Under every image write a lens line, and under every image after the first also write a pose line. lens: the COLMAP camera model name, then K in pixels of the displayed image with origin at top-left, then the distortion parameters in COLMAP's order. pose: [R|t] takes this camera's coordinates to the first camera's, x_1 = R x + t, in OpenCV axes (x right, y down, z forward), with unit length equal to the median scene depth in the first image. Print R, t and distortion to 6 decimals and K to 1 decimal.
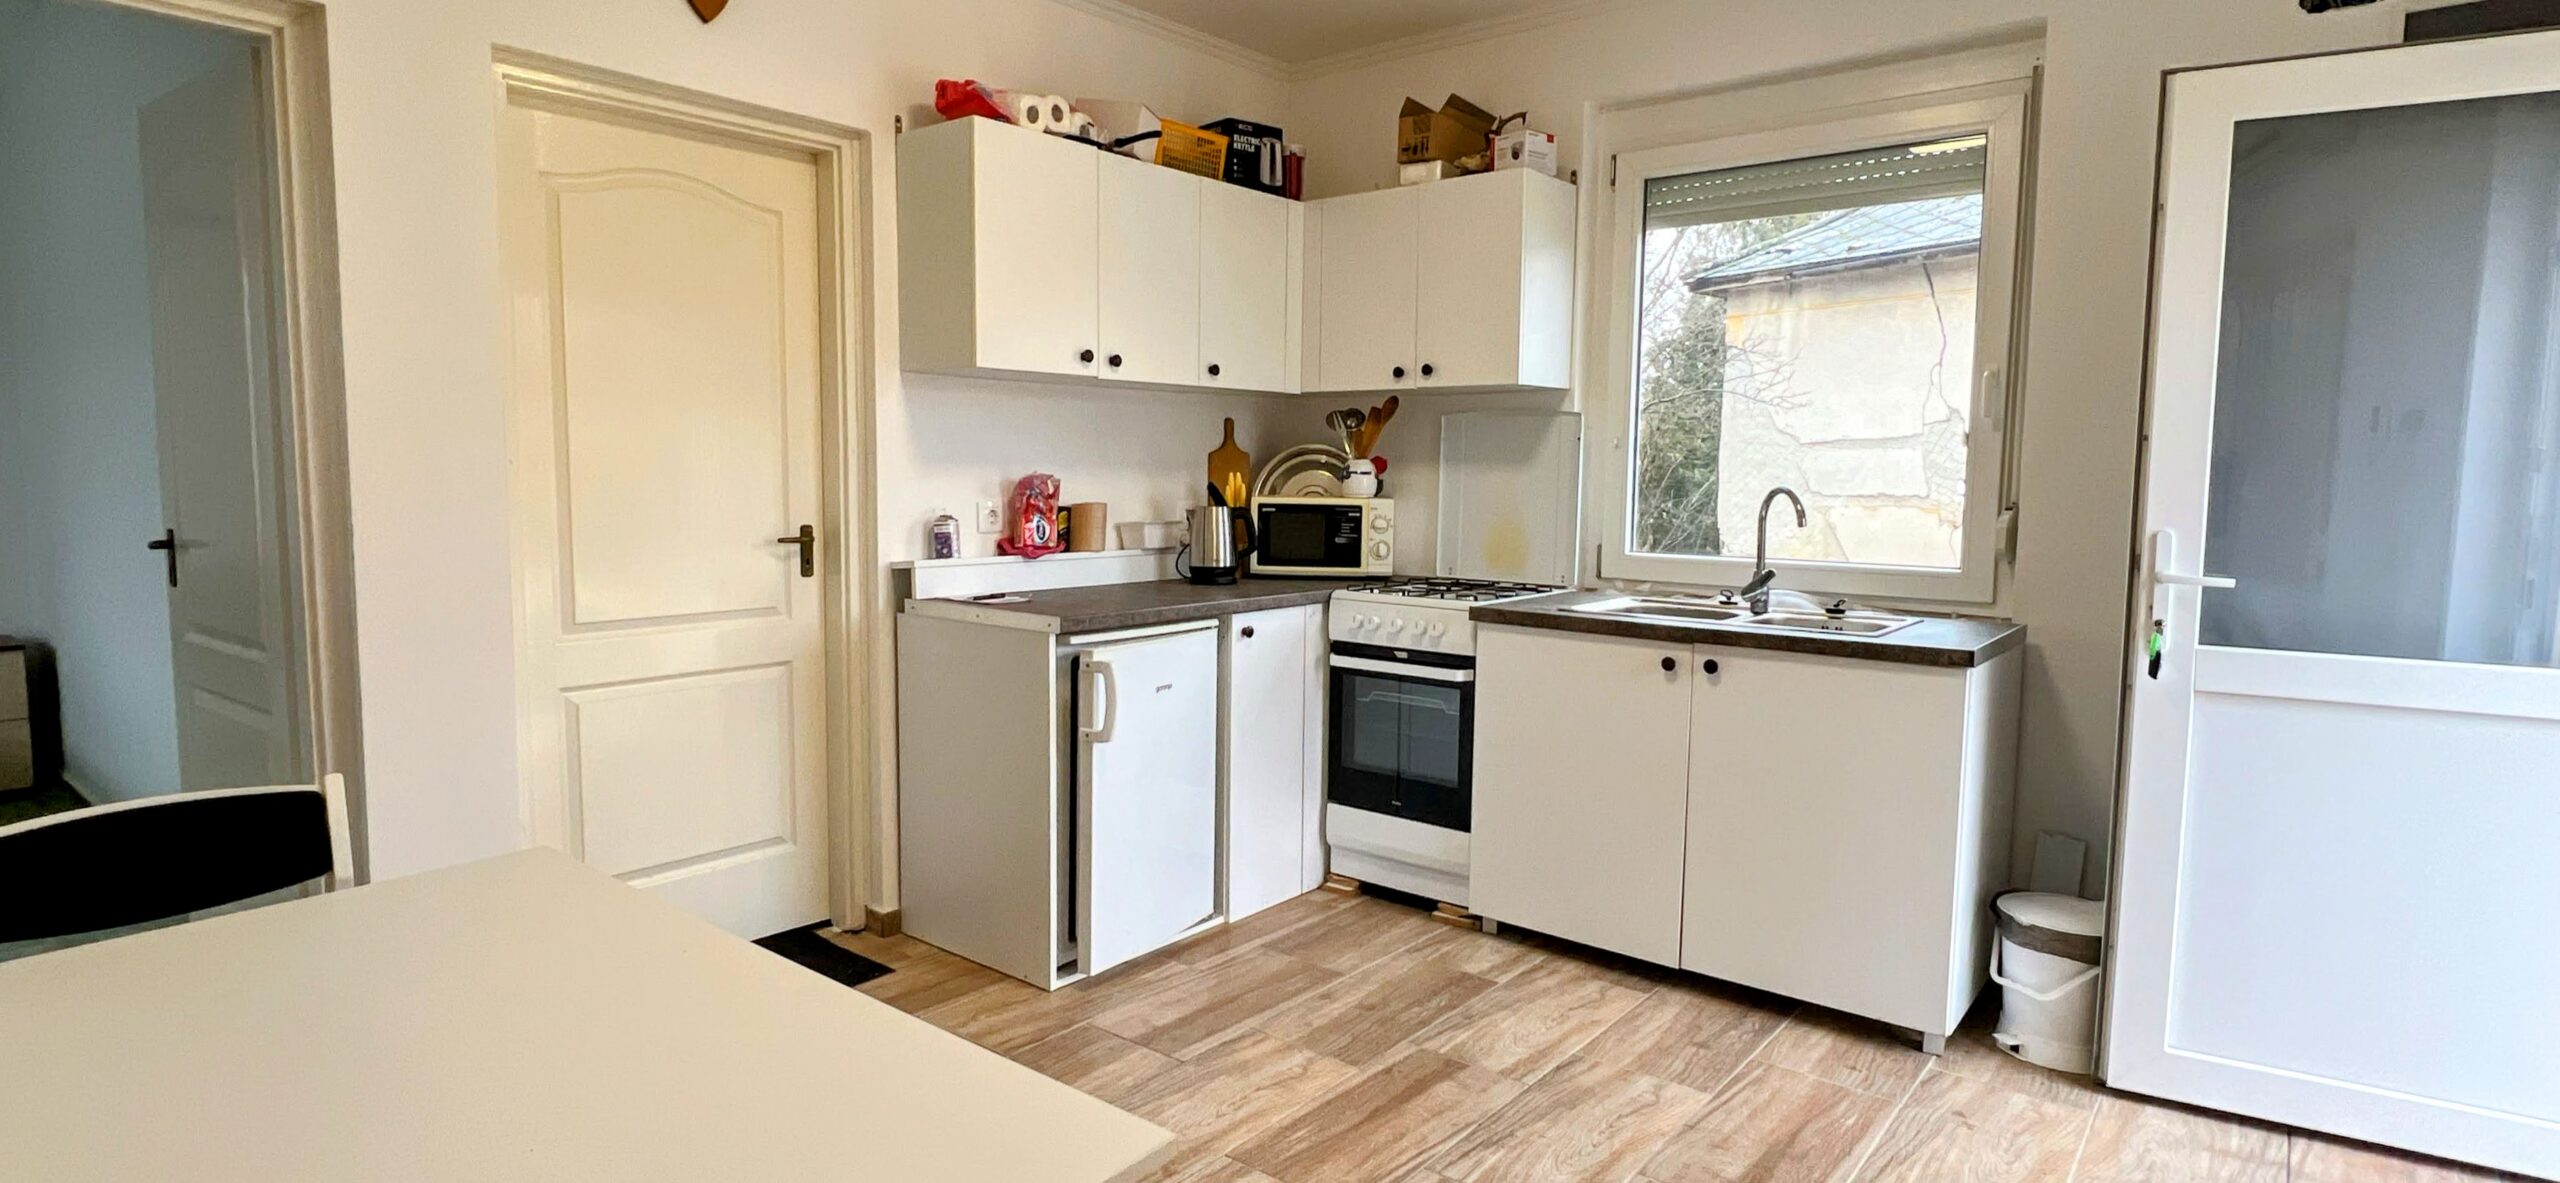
lens RADIAL K [[1283.3, 0, 1279.3], [0, 1283.3, 578.9], [0, 0, 1]] dist [-0.002979, -0.000244]
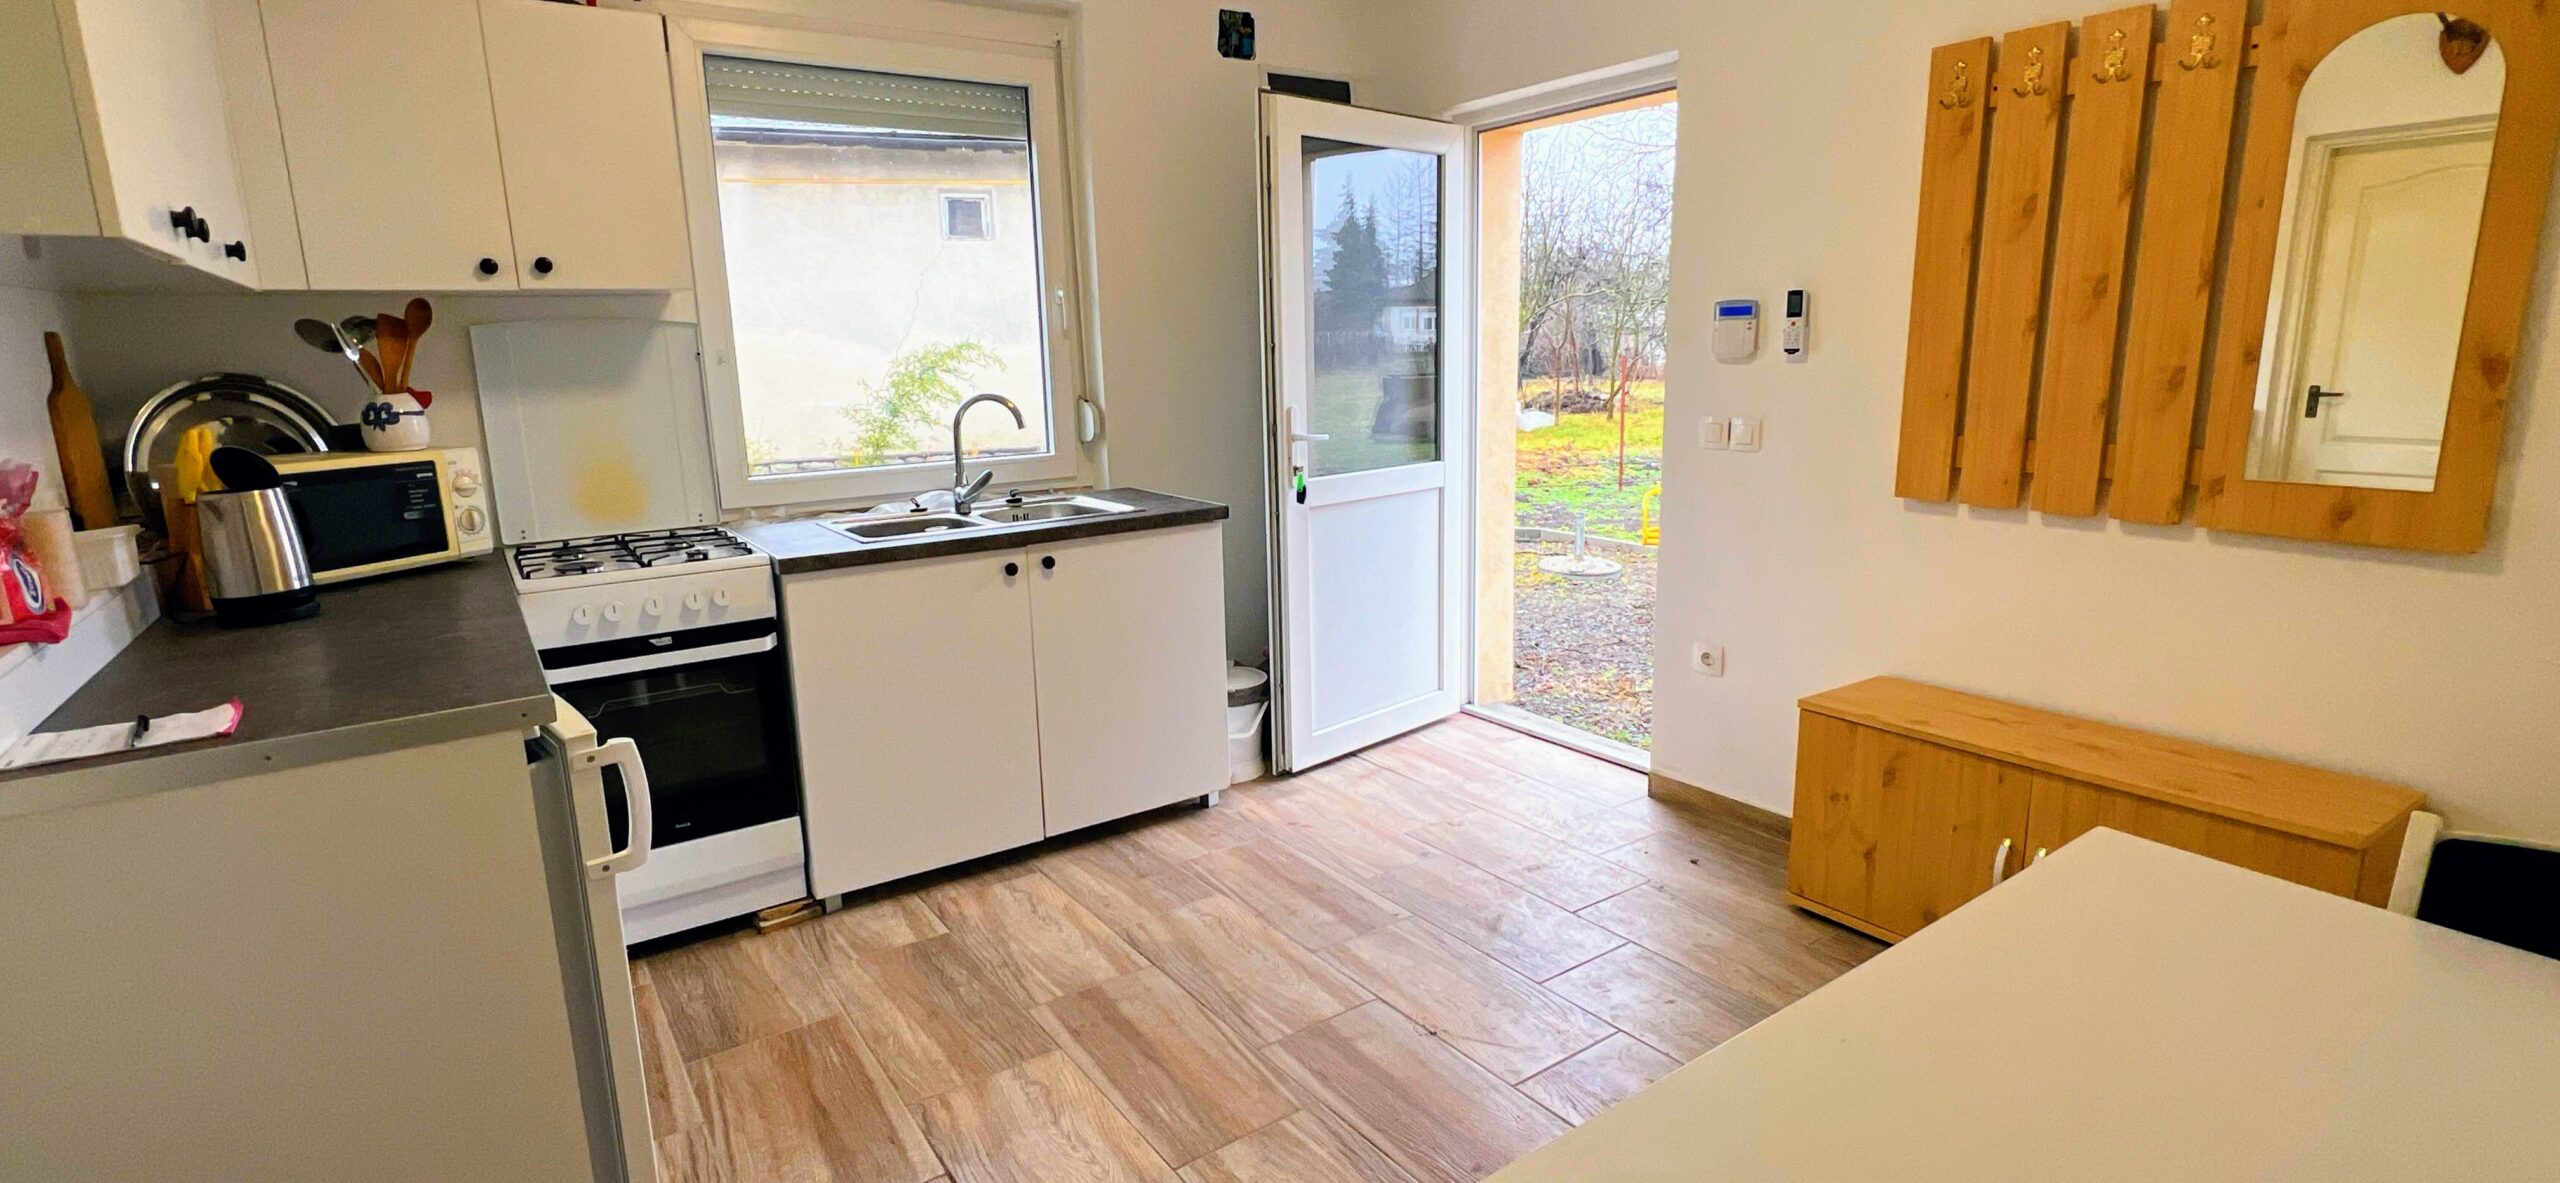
lens RADIAL K [[1184.3, 0, 1278.0], [0, 1184.3, 579.9], [0, 0, 1]] dist [-0.002928, -0.000911]
pose [[0.278681, -0.207893, 0.937612, -0.497040], [0.112295, 0.976646, 0.183171, -0.071376], [-0.953796, 0.054243, 0.295518, 0.455013]]
